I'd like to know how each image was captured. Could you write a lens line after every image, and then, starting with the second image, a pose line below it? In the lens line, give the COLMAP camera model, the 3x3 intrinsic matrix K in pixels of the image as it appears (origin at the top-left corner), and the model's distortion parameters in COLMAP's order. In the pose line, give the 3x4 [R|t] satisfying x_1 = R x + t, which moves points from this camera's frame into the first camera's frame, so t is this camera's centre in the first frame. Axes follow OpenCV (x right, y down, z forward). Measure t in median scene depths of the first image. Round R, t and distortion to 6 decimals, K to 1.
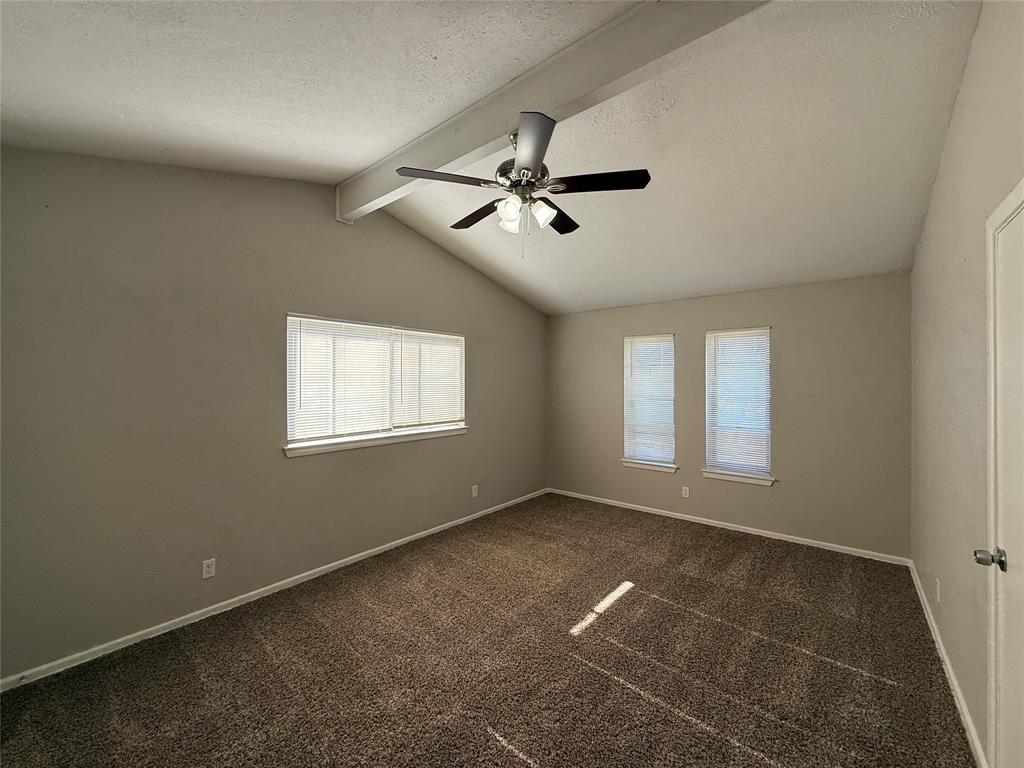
lens RADIAL K [[407.4, 0, 509.2], [0, 407.4, 384.8], [0, 0, 1]] dist [-0.001578, 0.001109]
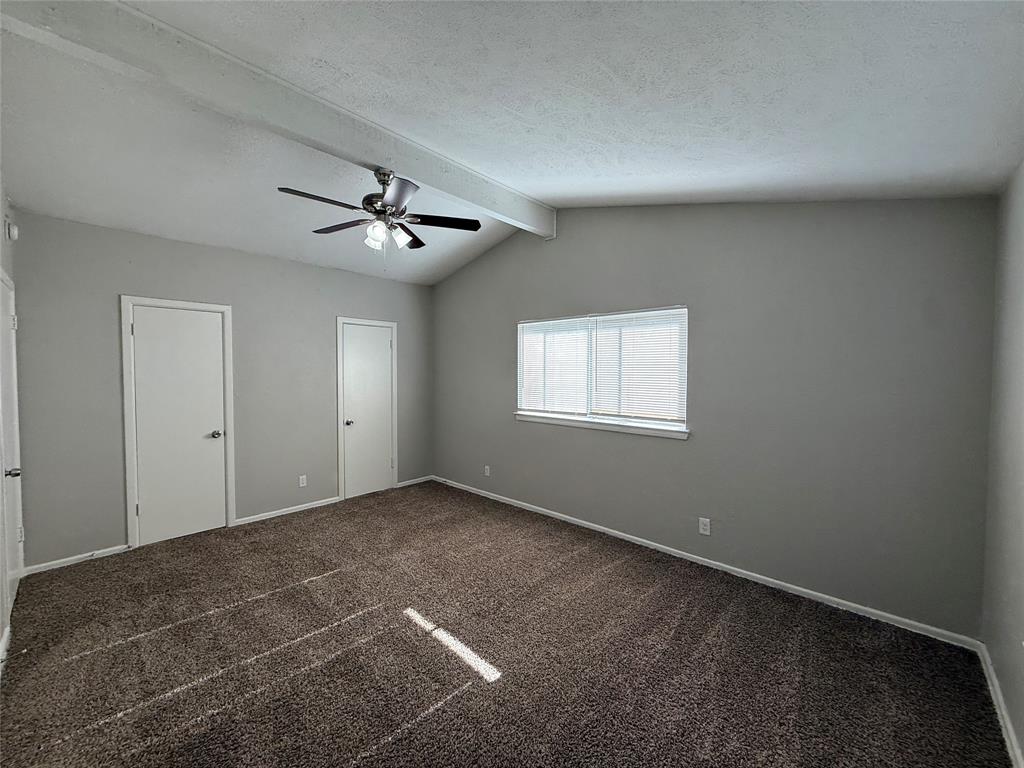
lens RADIAL K [[407.4, 0, 506.8], [0, 407.4, 379.5], [0, 0, 1]] dist [-0.001578, 0.001109]
pose [[-0.065490, 0.034266, -0.997265, 0.742131], [-0.002854, 0.999400, 0.034527, -0.015736], [0.997849, 0.005107, -0.065353, 0.837780]]
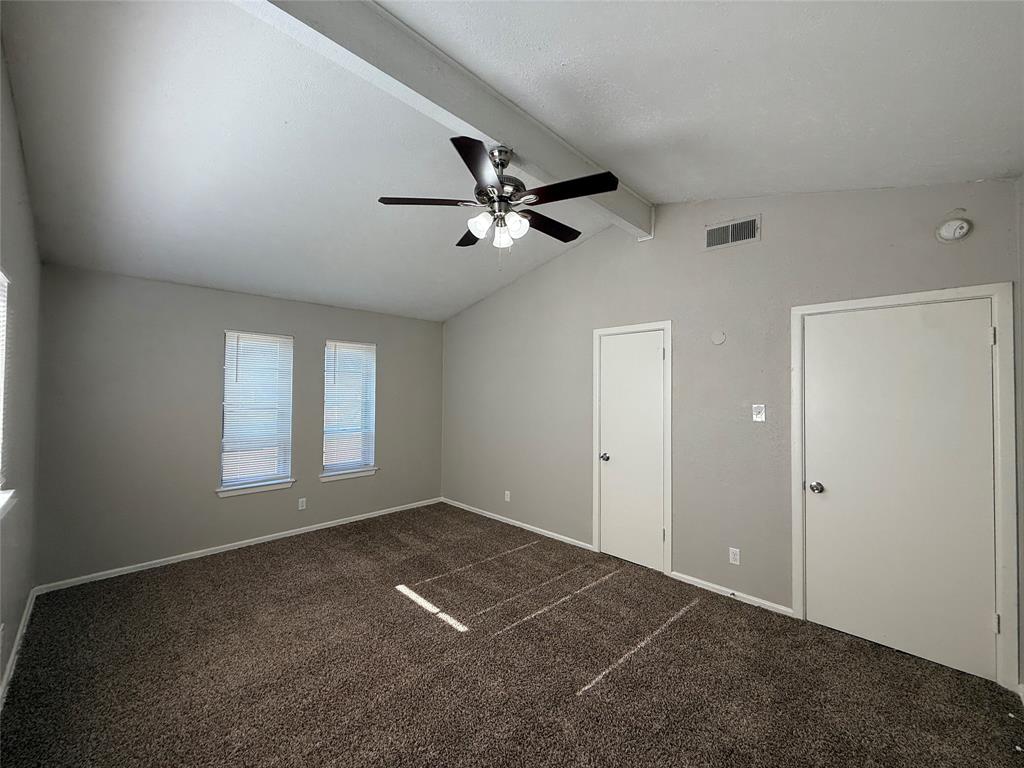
lens RADIAL K [[407.4, 0, 511.2], [0, 407.4, 384.1], [0, 0, 1]] dist [-0.001578, 0.001109]
pose [[0.077997, 0.017805, 0.996795, -0.563237], [-0.004953, 0.999835, -0.017472, -0.003620], [-0.996941, -0.003574, 0.078072, 0.507723]]
